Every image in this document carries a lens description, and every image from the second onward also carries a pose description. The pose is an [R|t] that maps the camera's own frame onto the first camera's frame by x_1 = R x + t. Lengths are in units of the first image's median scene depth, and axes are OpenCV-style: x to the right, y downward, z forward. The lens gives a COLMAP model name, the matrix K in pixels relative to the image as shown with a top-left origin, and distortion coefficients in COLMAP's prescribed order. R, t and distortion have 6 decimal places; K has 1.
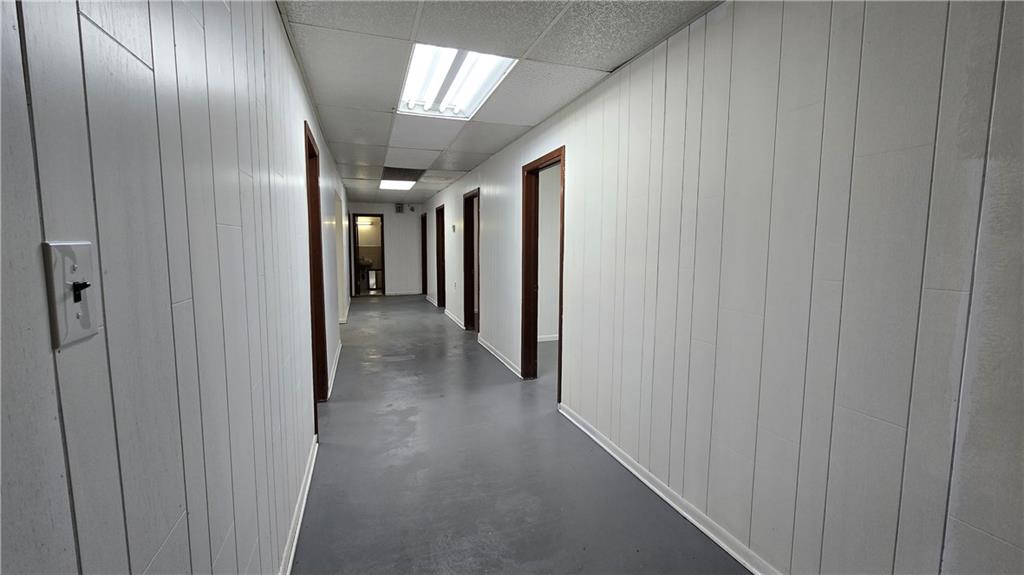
lens RADIAL K [[420.6, 0, 509.8], [0, 420.6, 285.2], [0, 0, 1]] dist [-0.001577, -0.000173]
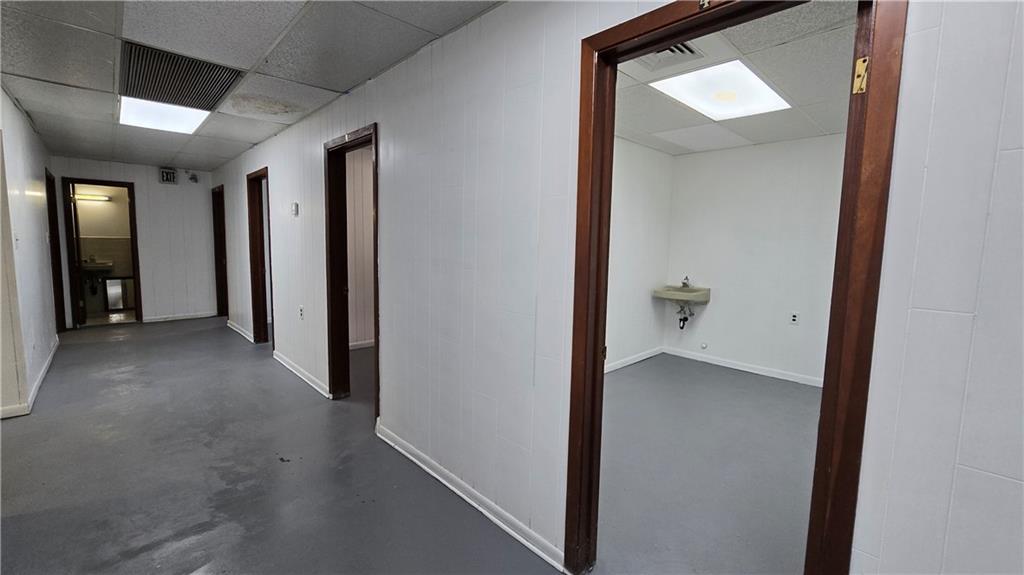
lens RADIAL K [[420.6, 0, 509.8], [0, 420.6, 285.2], [0, 0, 1]] dist [-0.001577, -0.000173]
pose [[0.909728, -0.026515, 0.414357, -0.073521], [0.022141, 0.999637, 0.015357, -0.026011], [-0.414614, -0.004797, 0.909985, 0.261041]]
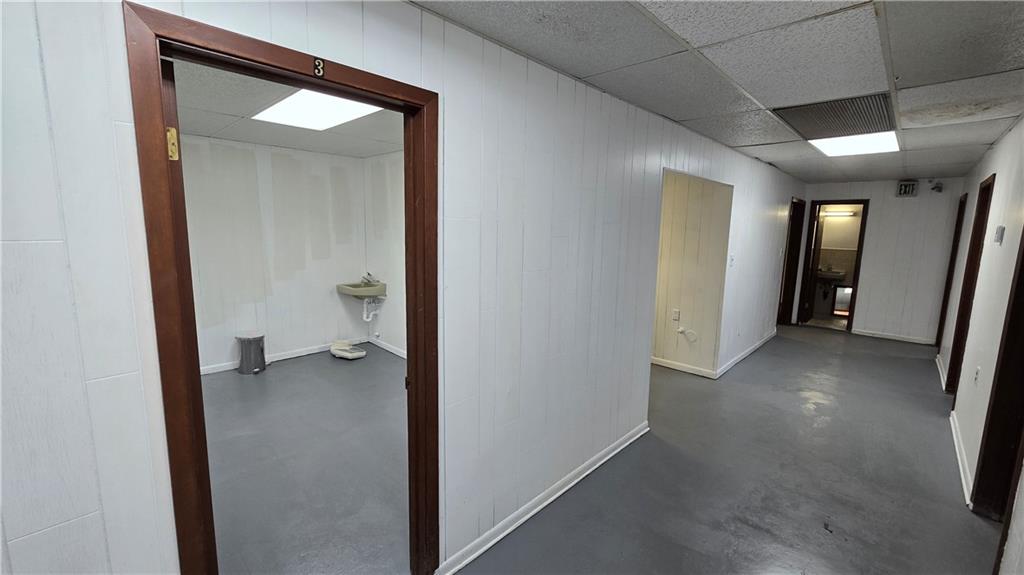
lens RADIAL K [[420.6, 0, 509.8], [0, 420.6, 285.2], [0, 0, 1]] dist [-0.001577, -0.000173]
pose [[0.455179, 0.137363, -0.879741, 0.006147], [-0.107426, 0.989283, 0.098884, -0.053034], [0.883896, 0.049497, 0.465057, 0.281397]]
